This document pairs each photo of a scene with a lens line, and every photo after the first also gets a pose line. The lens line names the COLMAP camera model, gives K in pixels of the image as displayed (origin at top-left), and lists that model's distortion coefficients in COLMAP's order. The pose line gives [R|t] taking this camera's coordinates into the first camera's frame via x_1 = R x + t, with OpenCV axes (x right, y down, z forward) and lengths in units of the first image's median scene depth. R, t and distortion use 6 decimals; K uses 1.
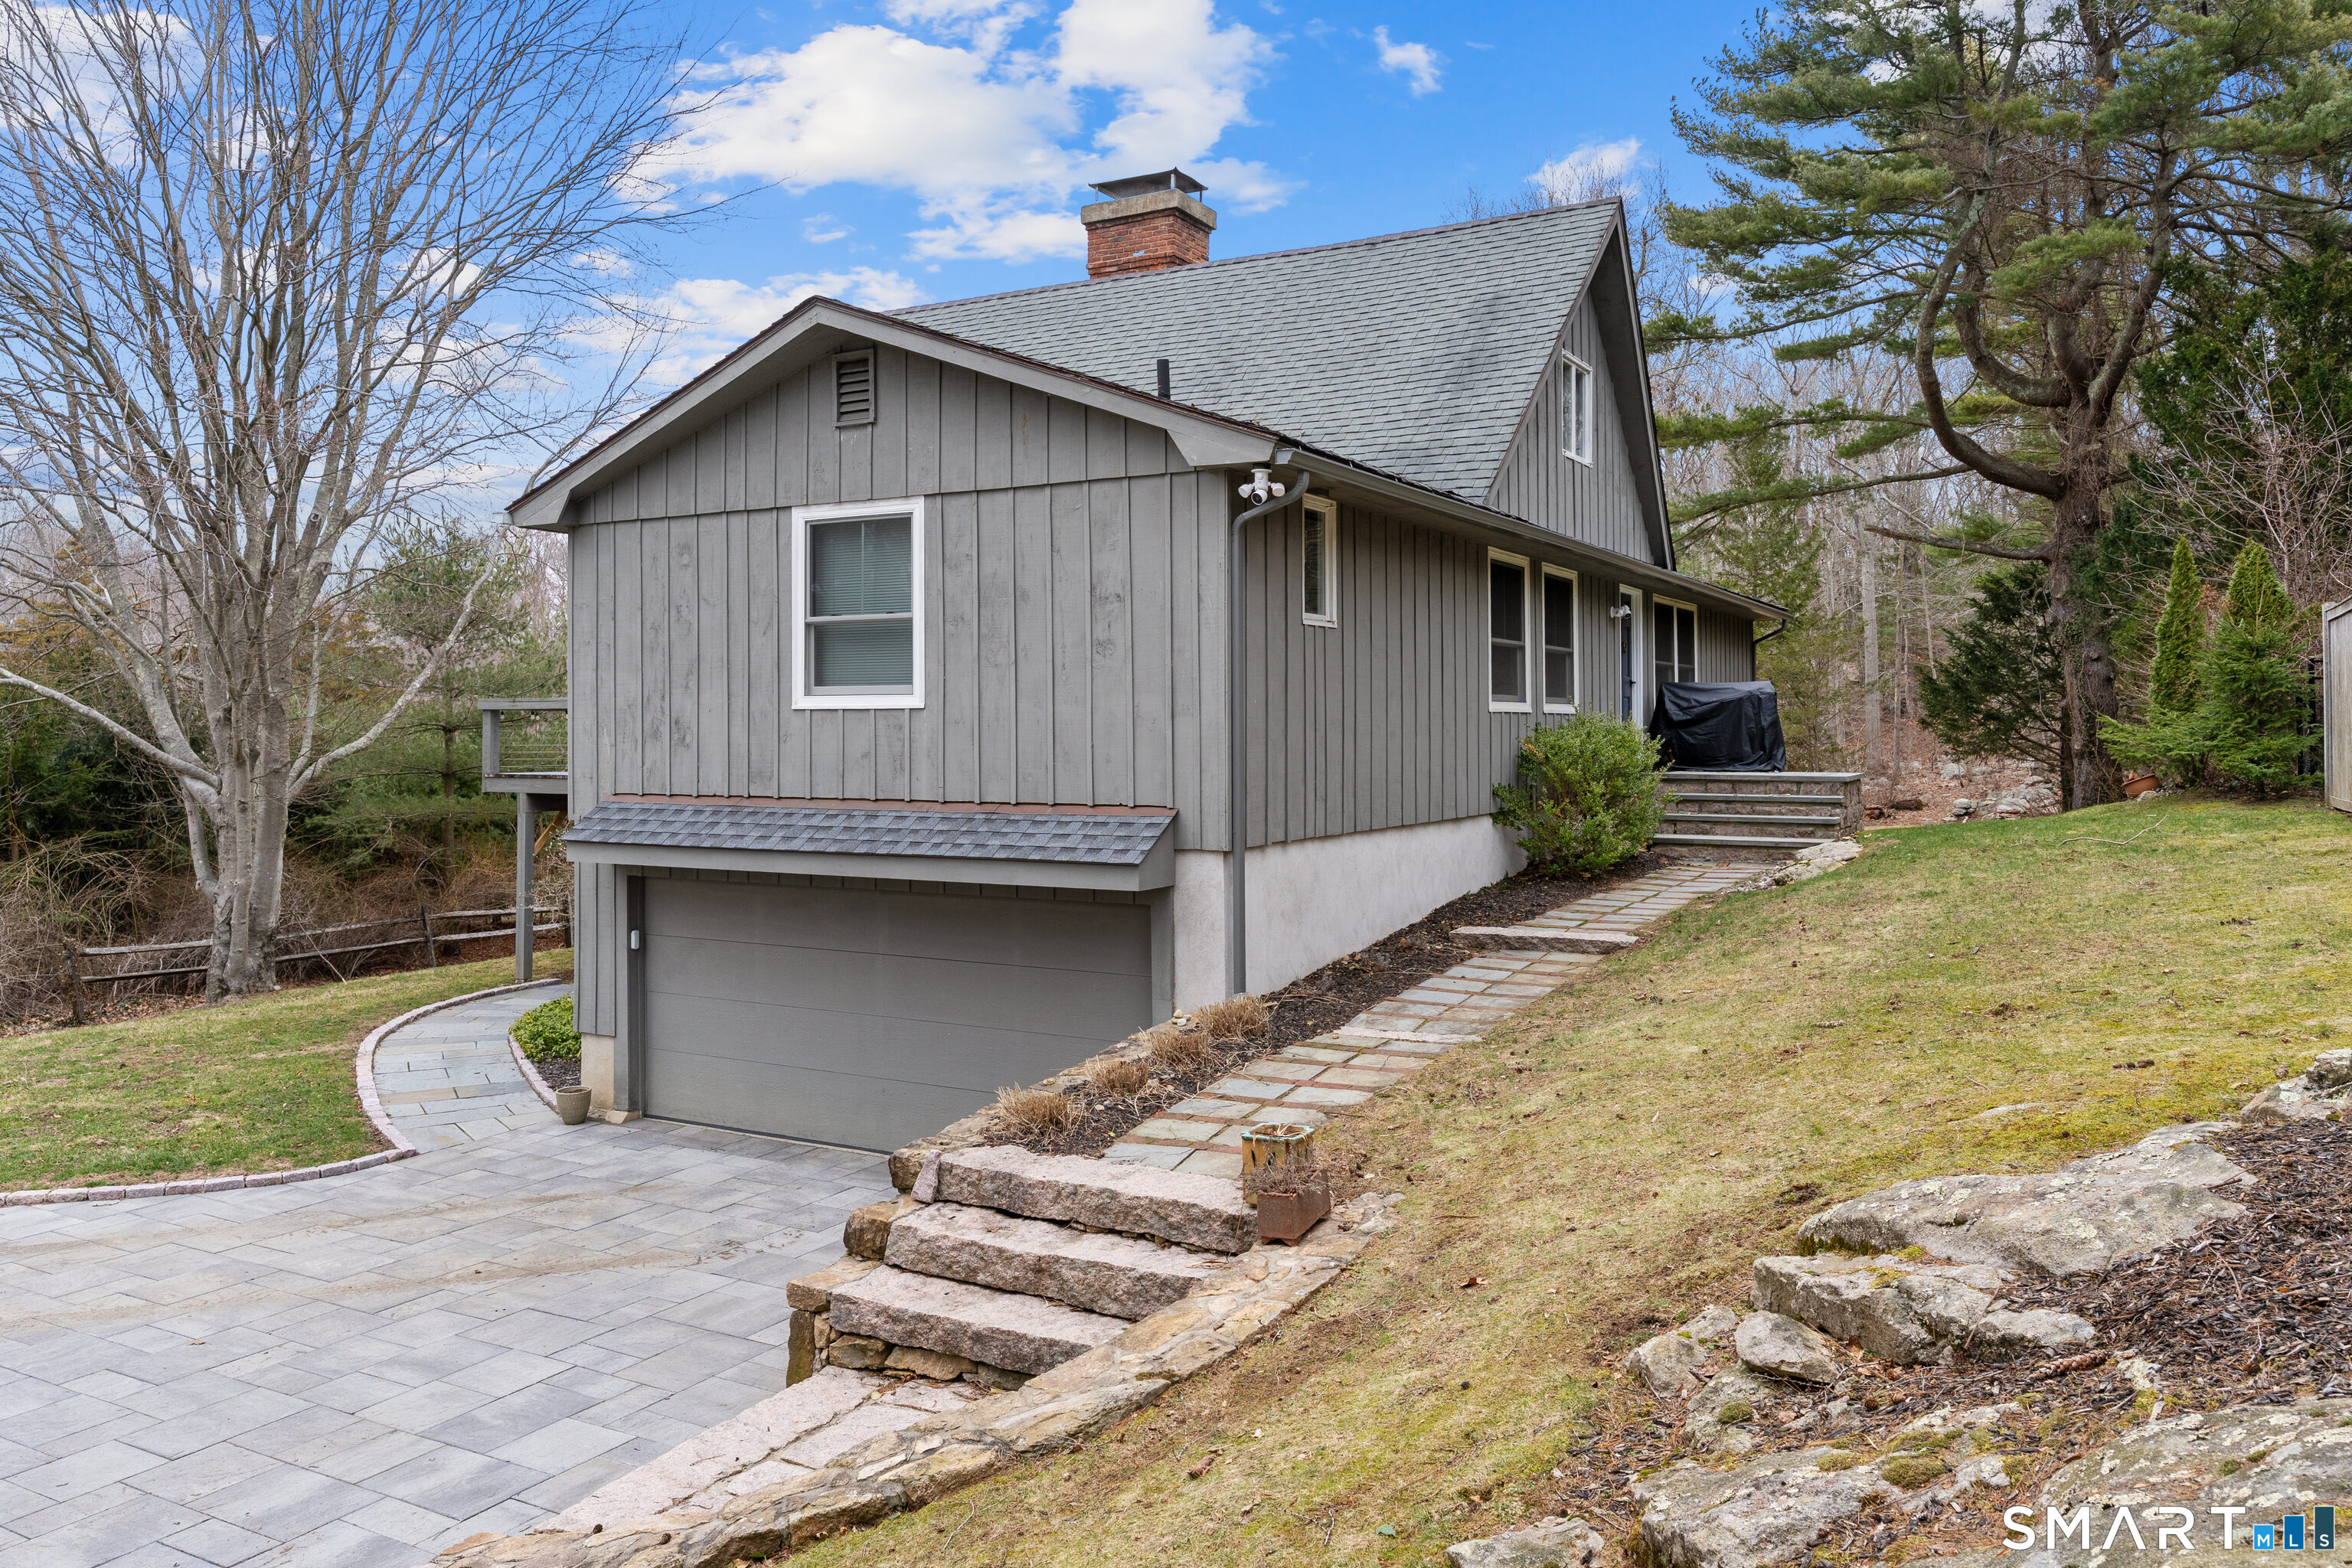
lens RADIAL K [[1684.3, 0, 1186.5], [0, 1684.3, 722.9], [0, 0, 1]] dist [-0.004373, 0.002996]
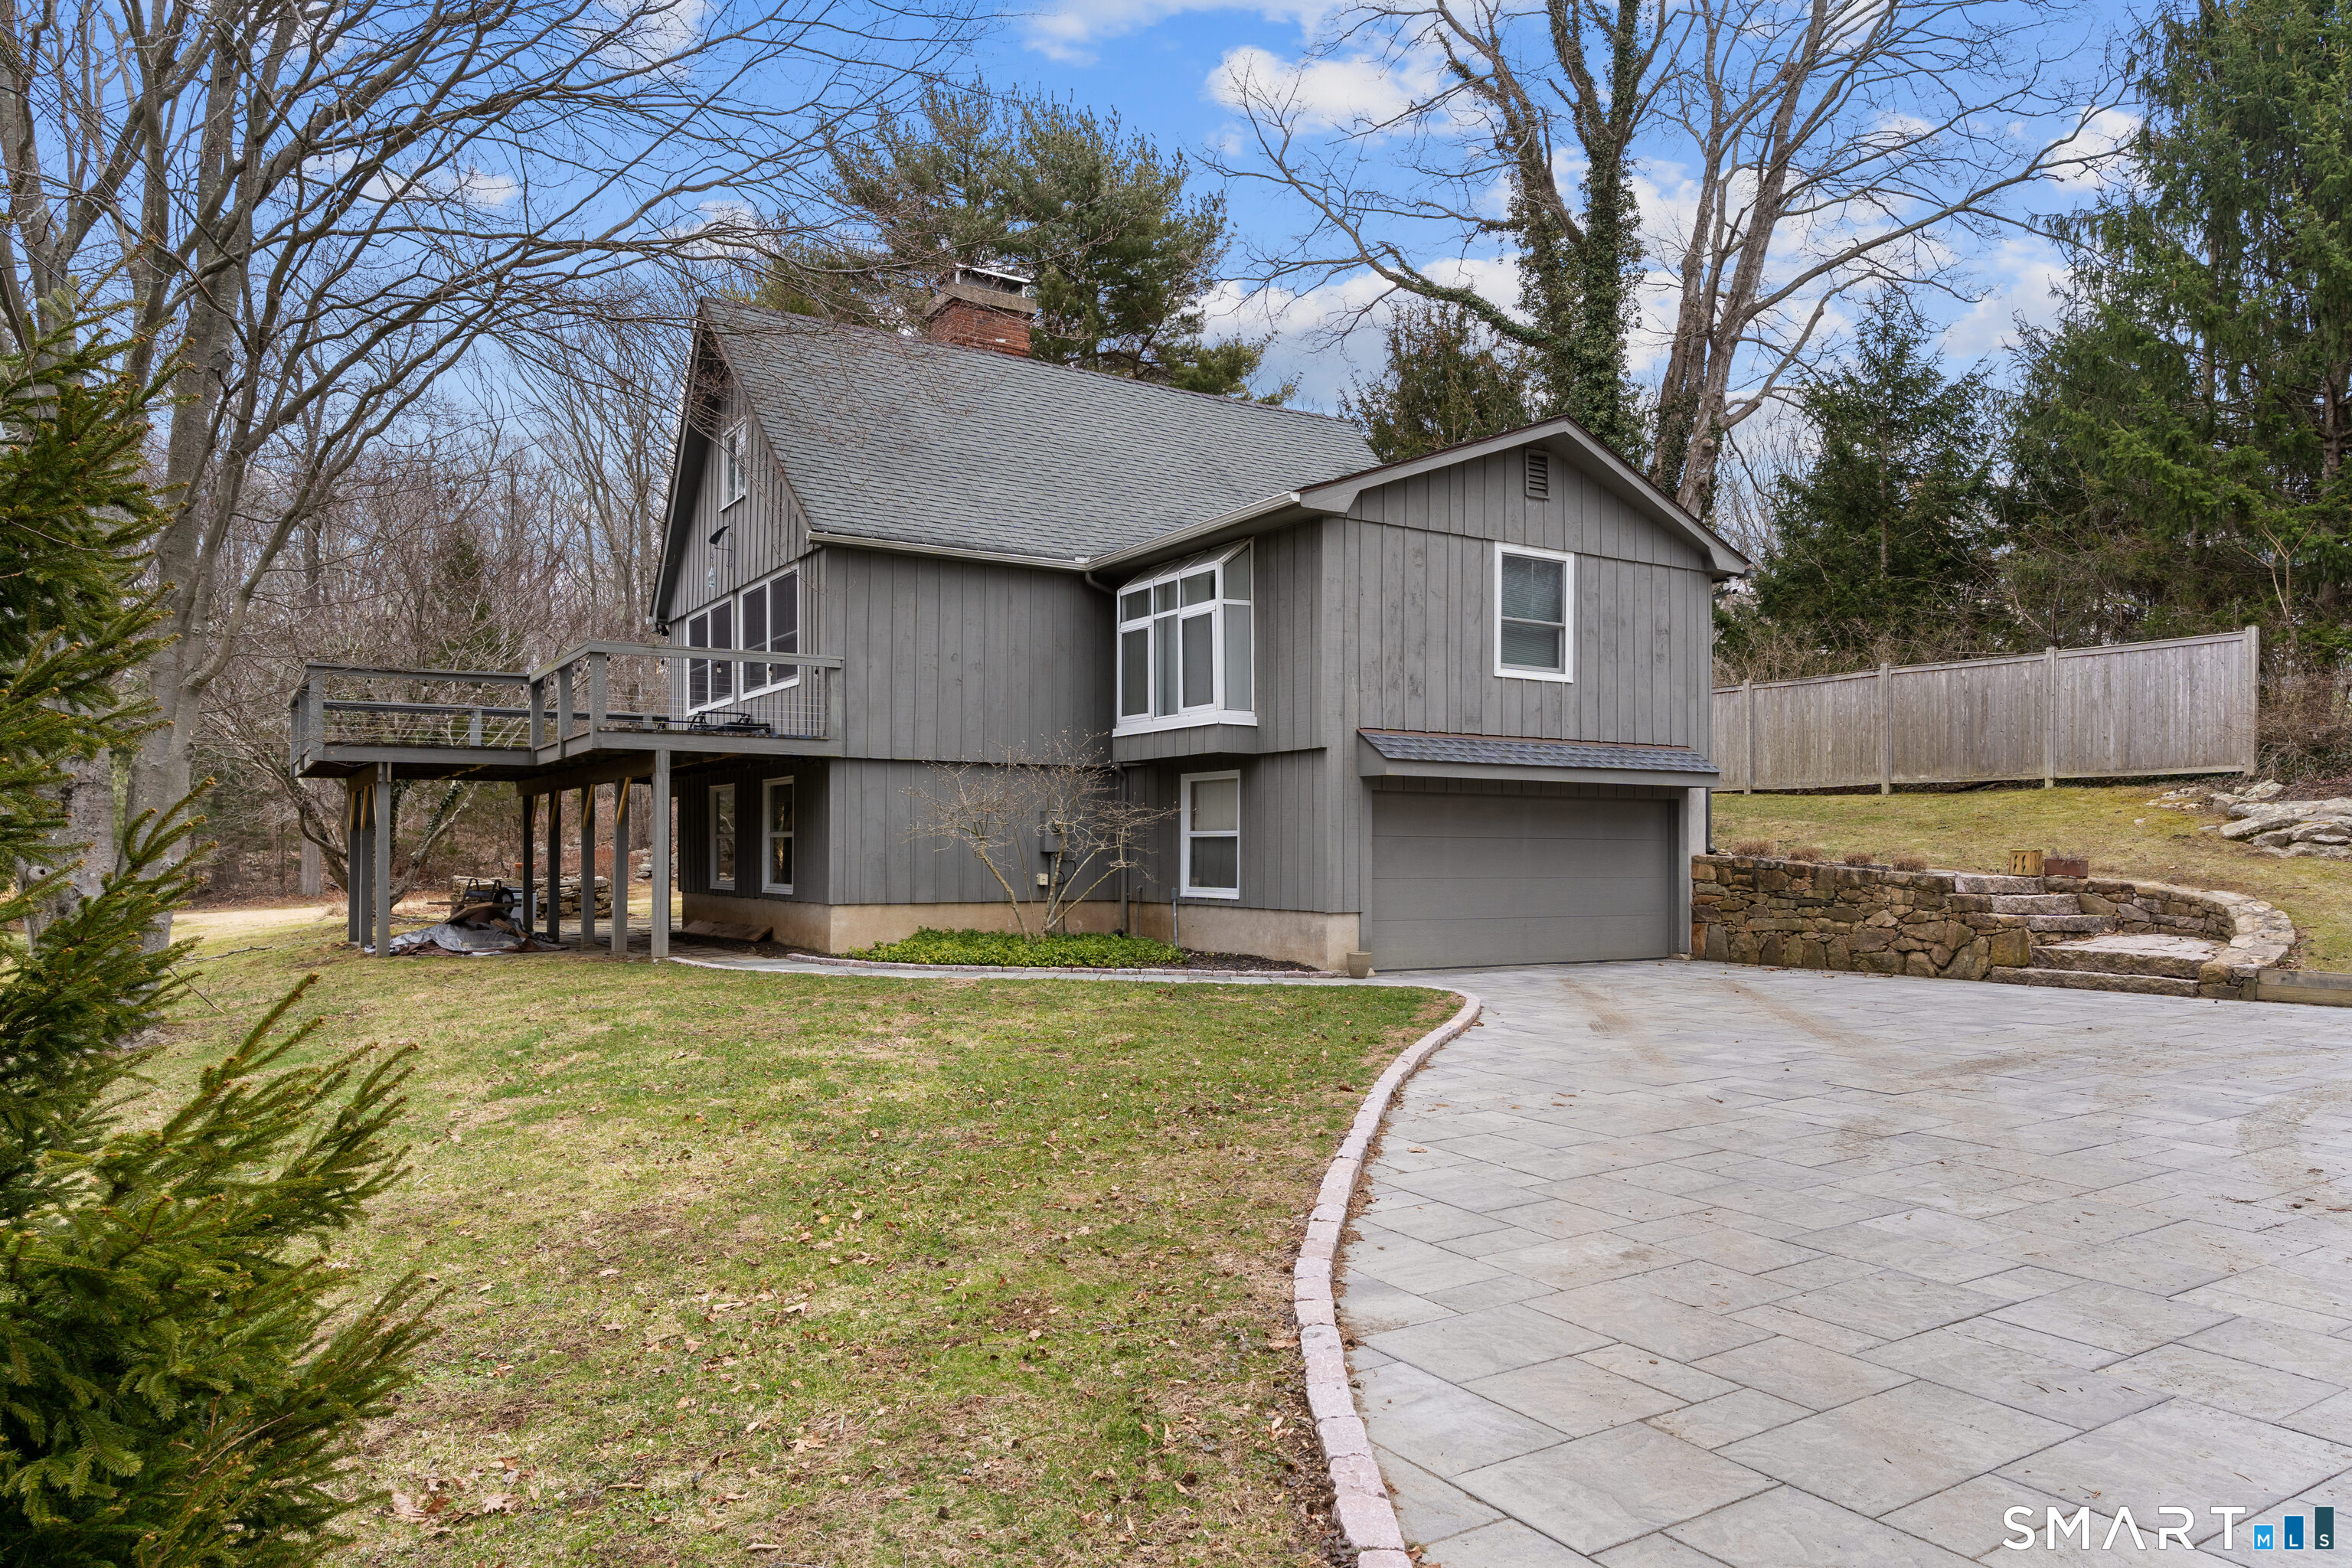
lens RADIAL K [[1522.2, 0, 1178.4], [0, 1522.2, 849.7], [0, 0, 1]] dist [-0.007287, -0.001158]
pose [[0.487937, 0.003590, 0.872871, -1.068704], [-0.007694, 0.999970, 0.000188, 0.101829], [-0.872845, -0.006807, 0.487951, 0.404096]]
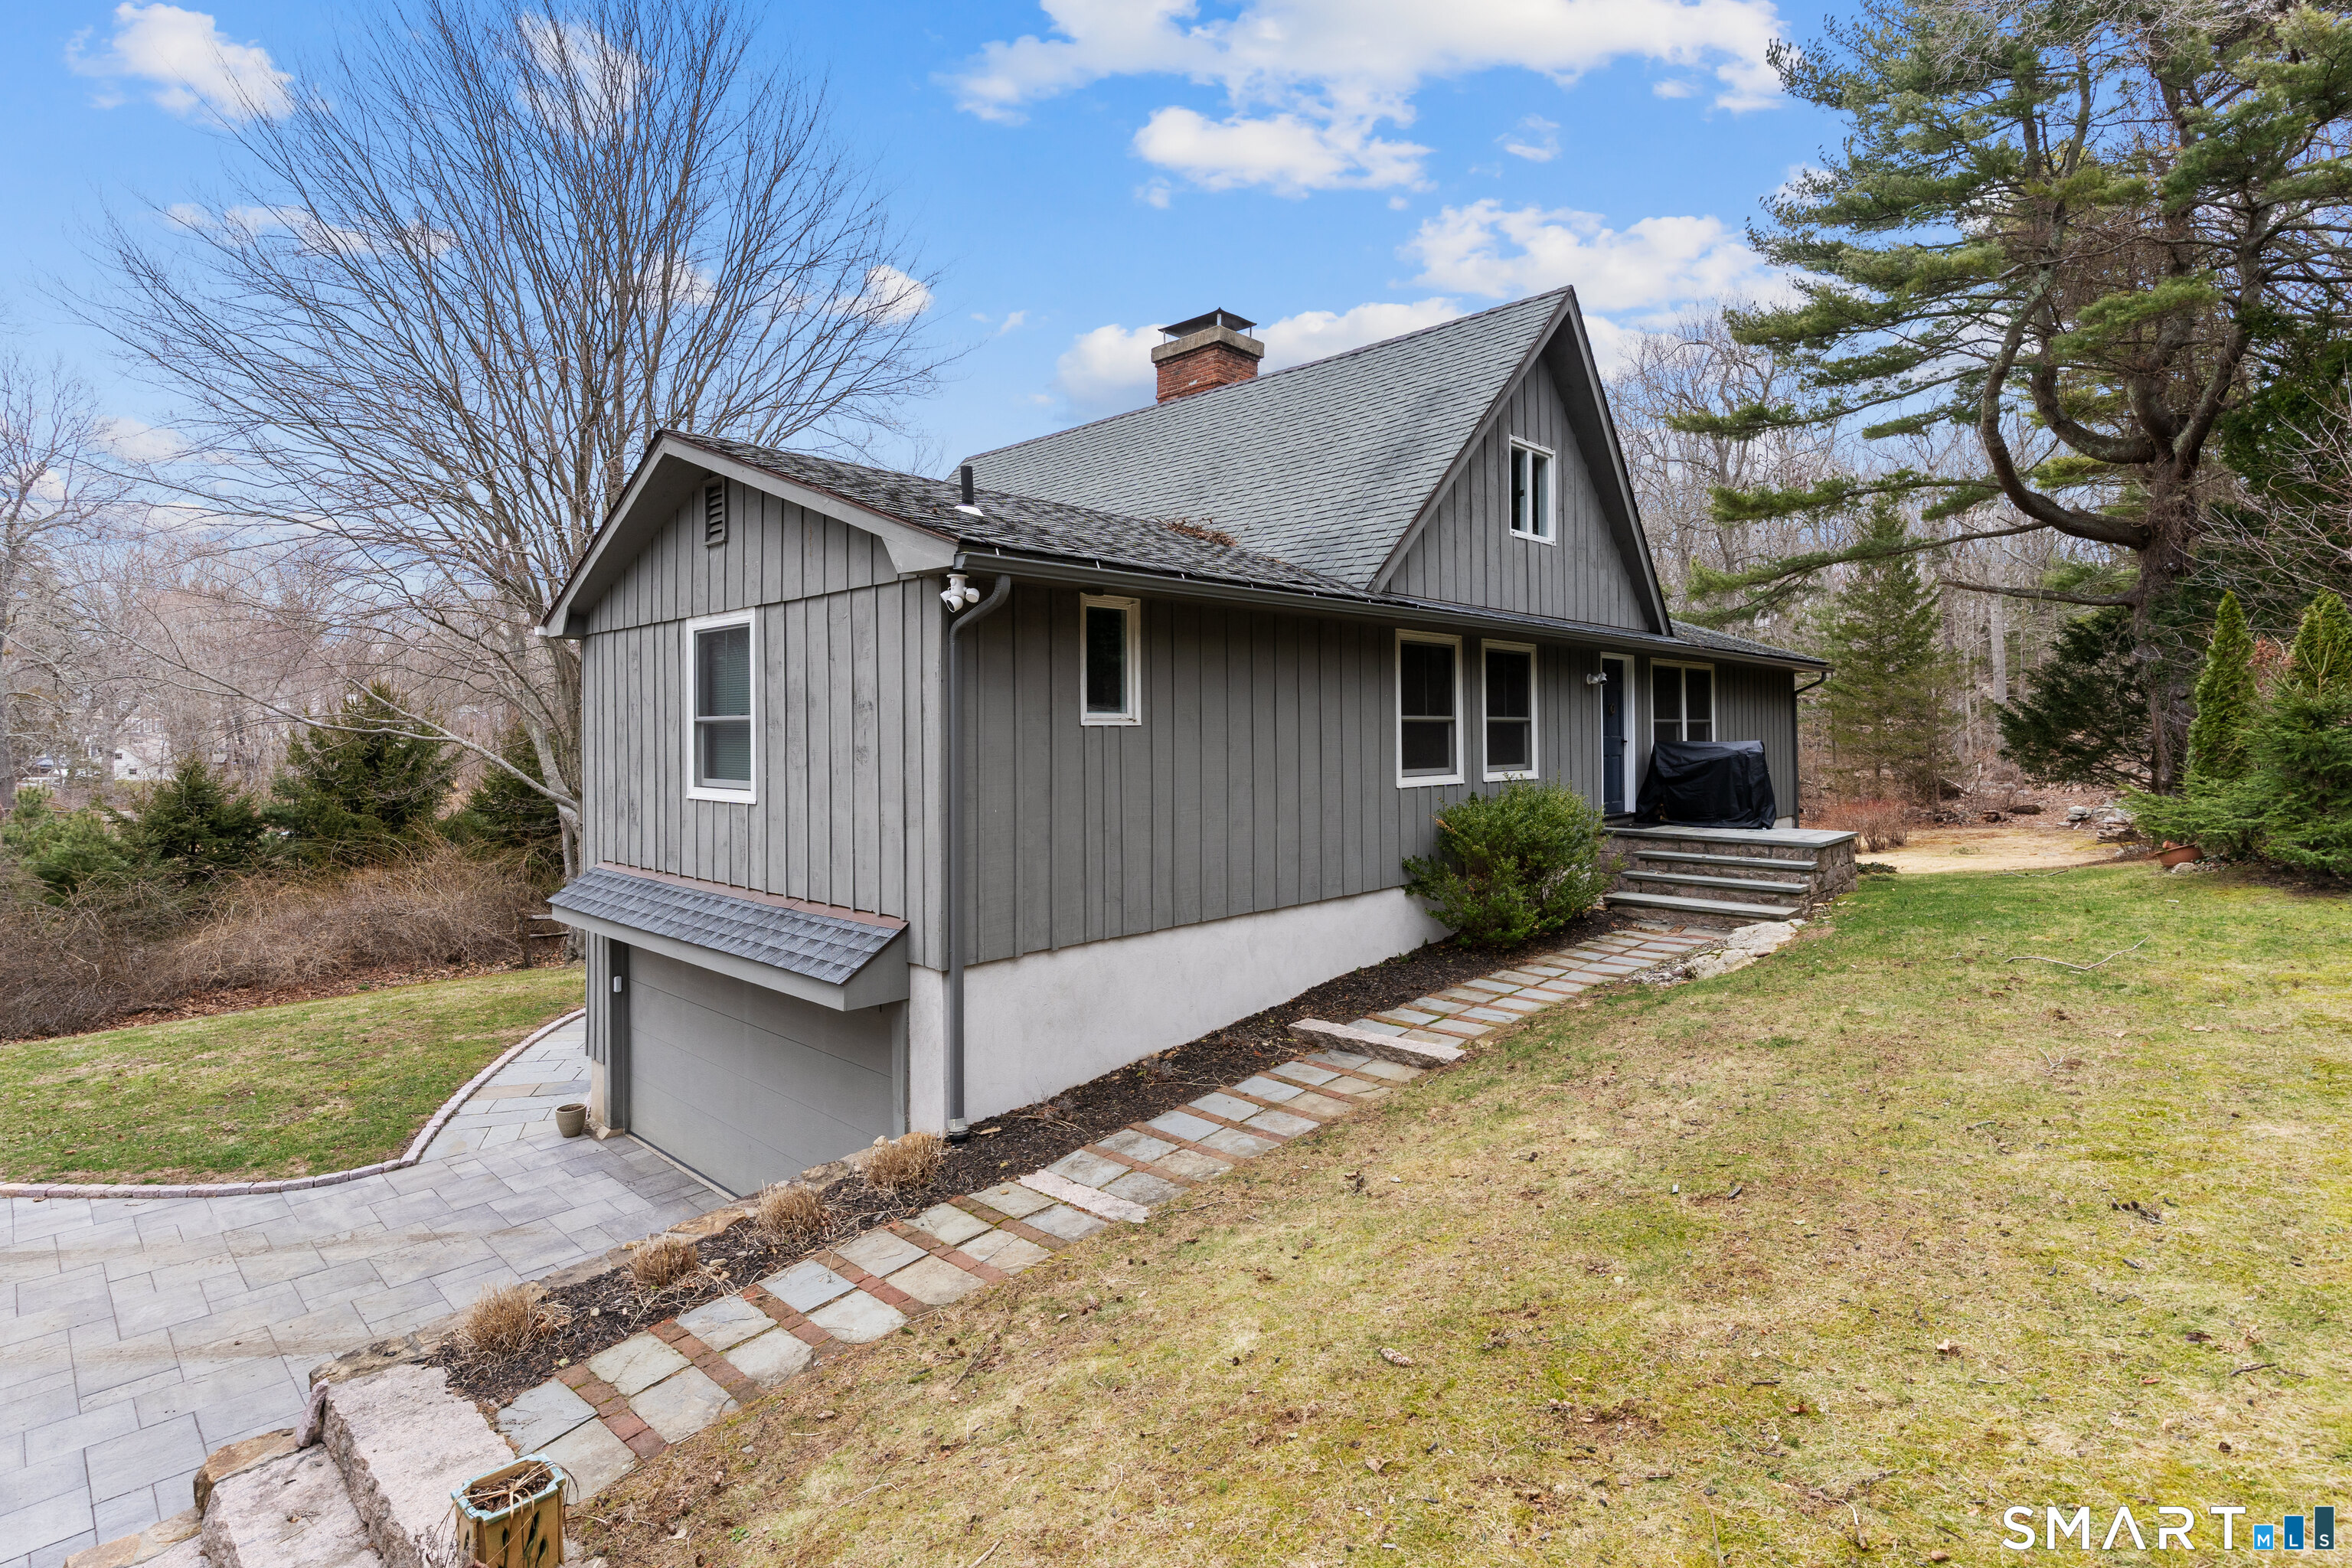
lens RADIAL K [[1141.9, 0, 1169.3], [0, 1141.9, 730.0], [0, 0, 1]] dist [0.000390, -0.000261]
pose [[0.965926, -0.003579, -0.258794, 0.190229], [0.004108, 0.999990, 0.001504, -0.037058], [0.258786, -0.002516, 0.965931, 0.239019]]
